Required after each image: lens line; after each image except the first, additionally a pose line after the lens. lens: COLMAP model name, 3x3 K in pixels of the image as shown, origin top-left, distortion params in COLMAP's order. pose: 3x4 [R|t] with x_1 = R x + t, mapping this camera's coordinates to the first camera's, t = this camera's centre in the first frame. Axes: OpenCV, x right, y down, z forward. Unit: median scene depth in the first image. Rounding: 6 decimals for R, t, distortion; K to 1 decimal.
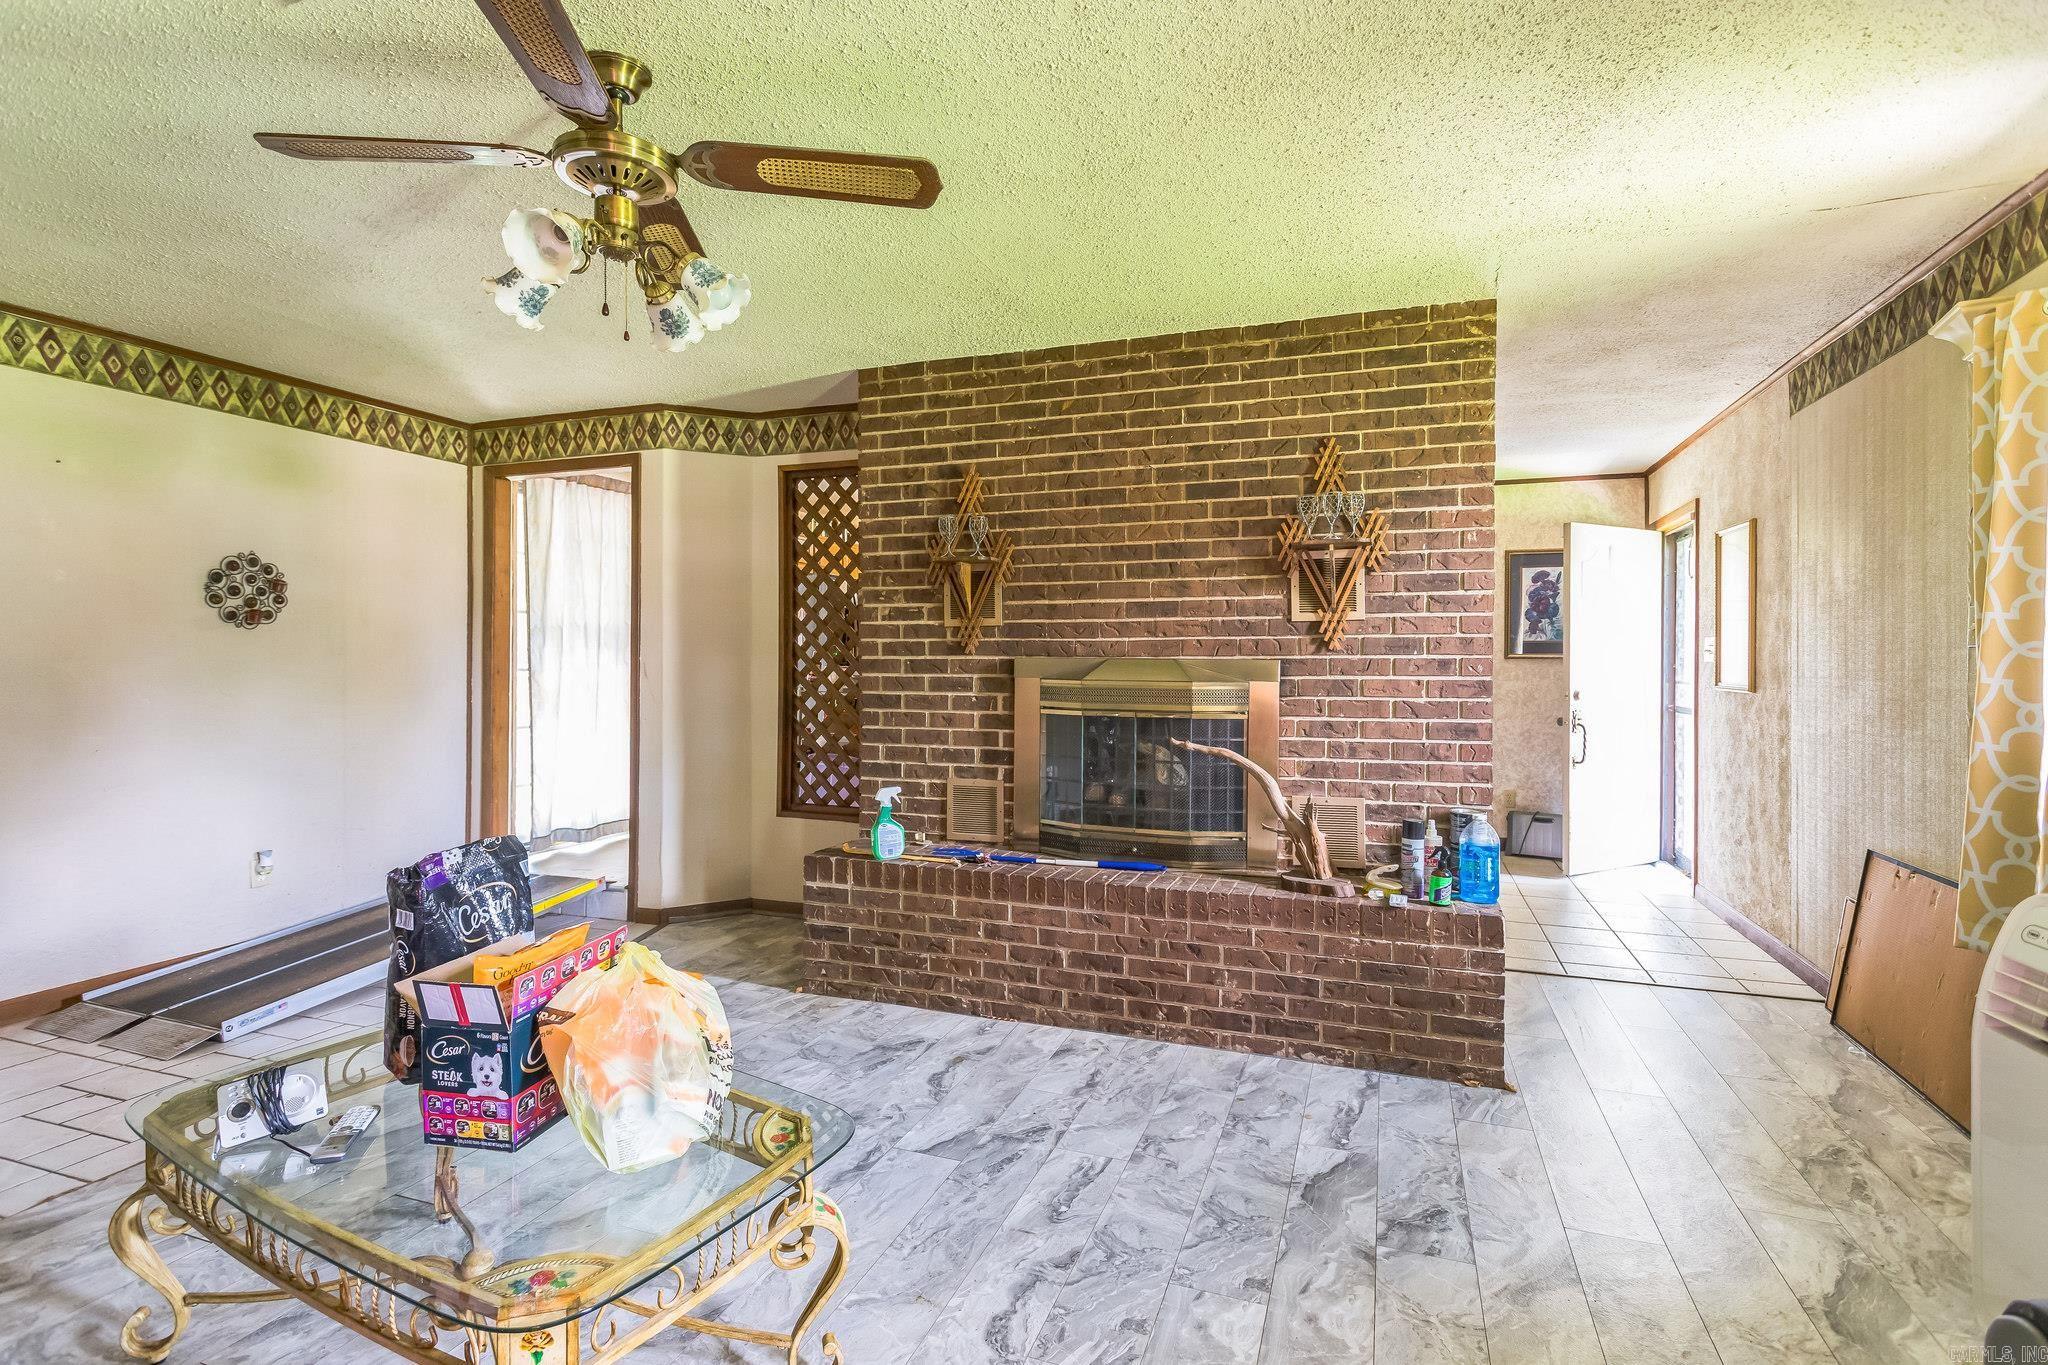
lens RADIAL K [[966.3, 0, 1038.9], [0, 966.3, 683.8], [0, 0, 1]] dist [-0.003255, 0.000140]
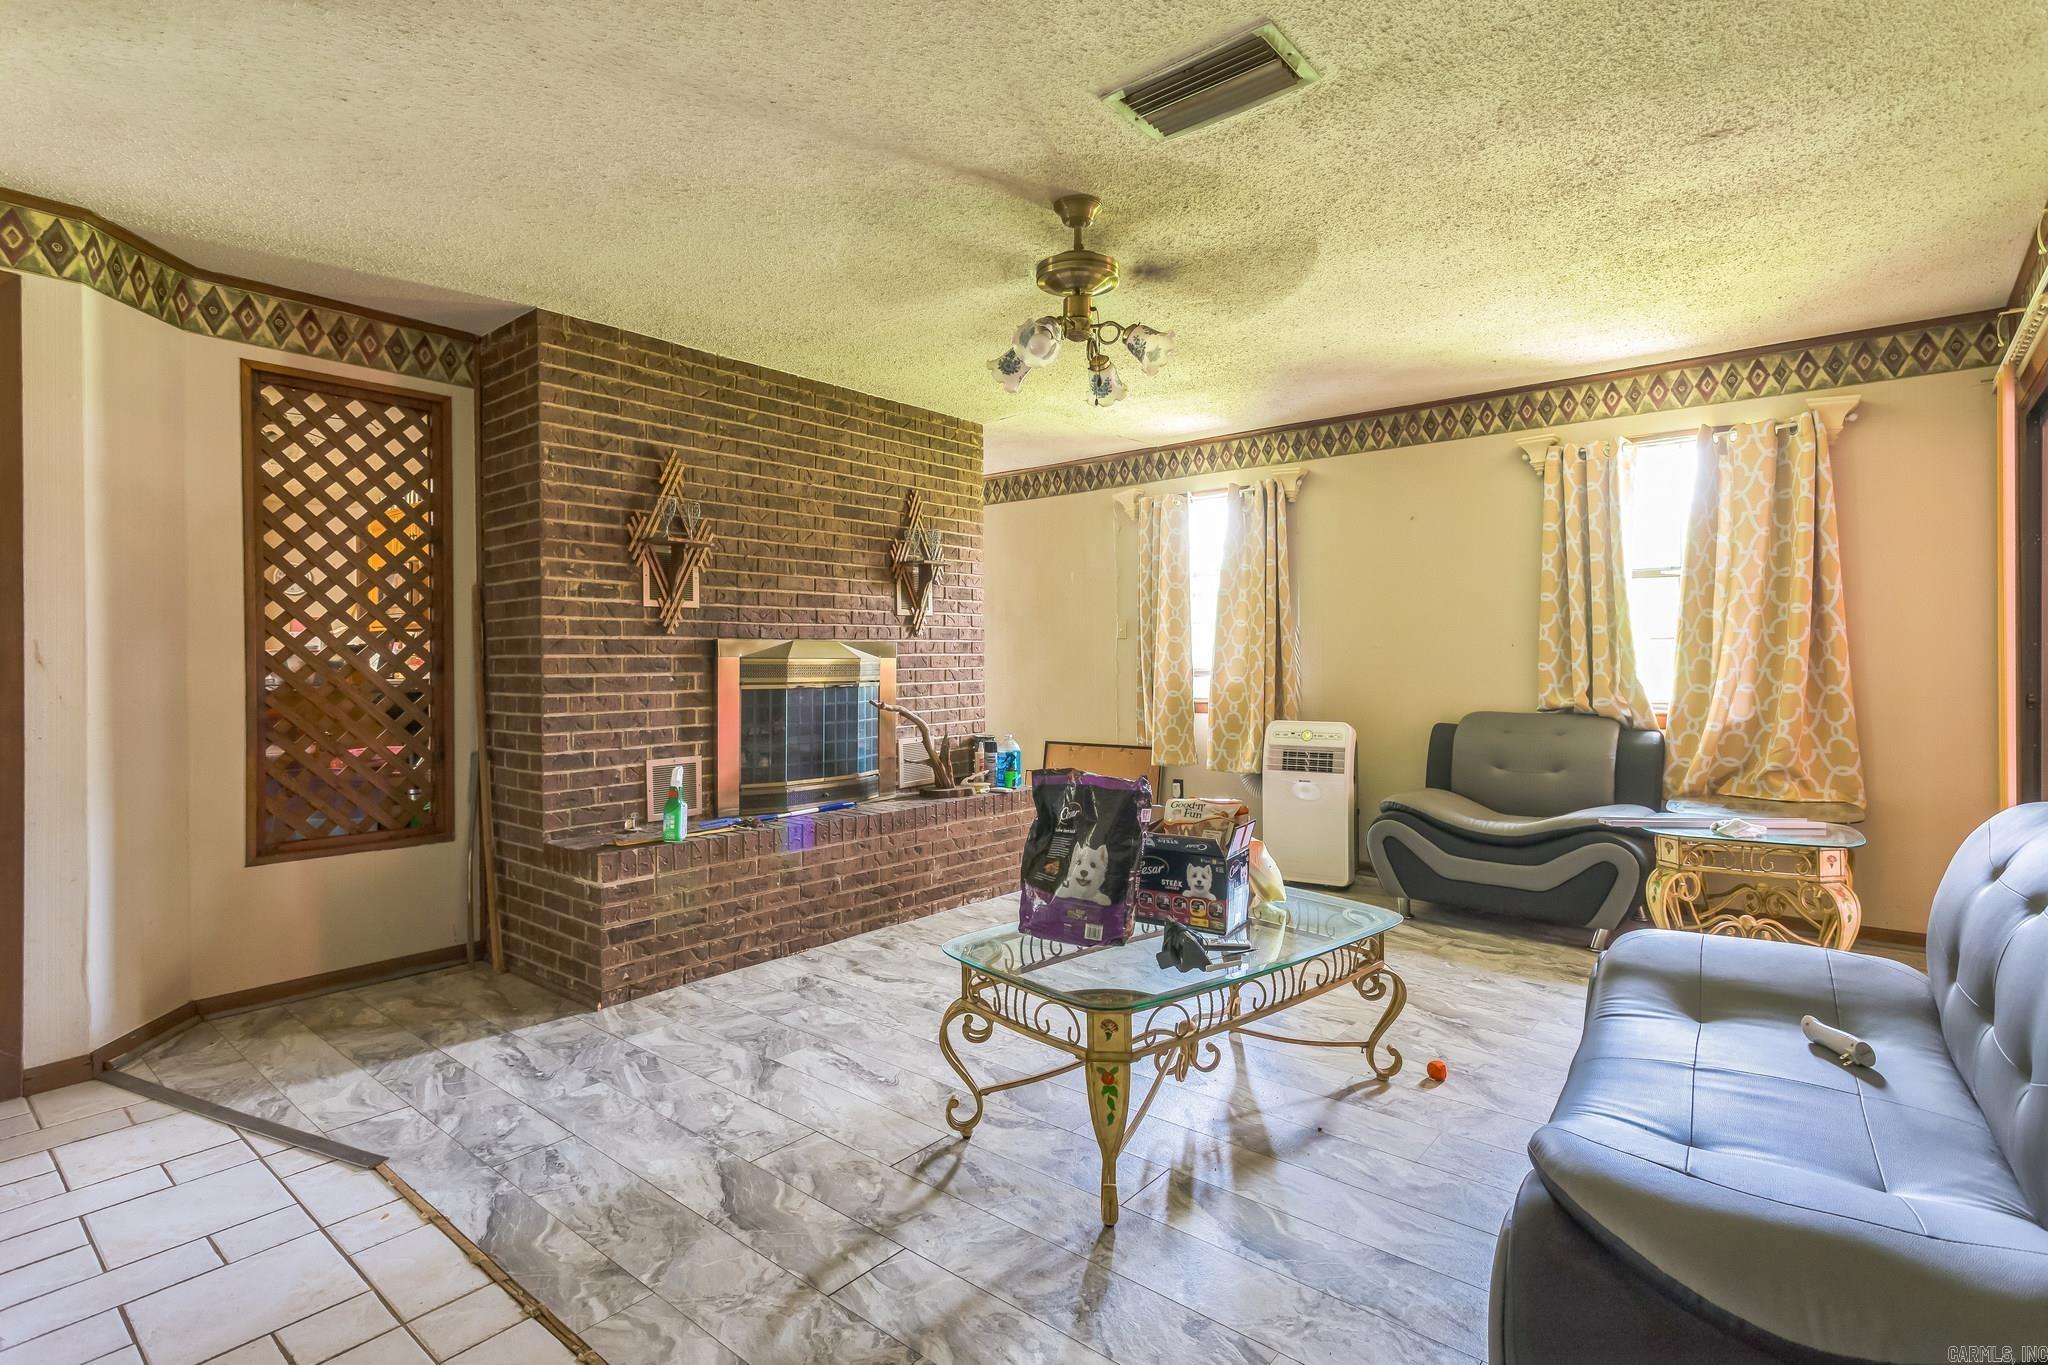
lens RADIAL K [[966.3, 0, 1042.0], [0, 966.3, 665.1], [0, 0, 1]] dist [-0.003255, 0.000140]
pose [[0.351047, -0.015784, 0.936225, -0.878800], [0.022937, 0.999703, 0.008253, 0.001792], [-0.936077, 0.018576, 0.351304, 0.276774]]
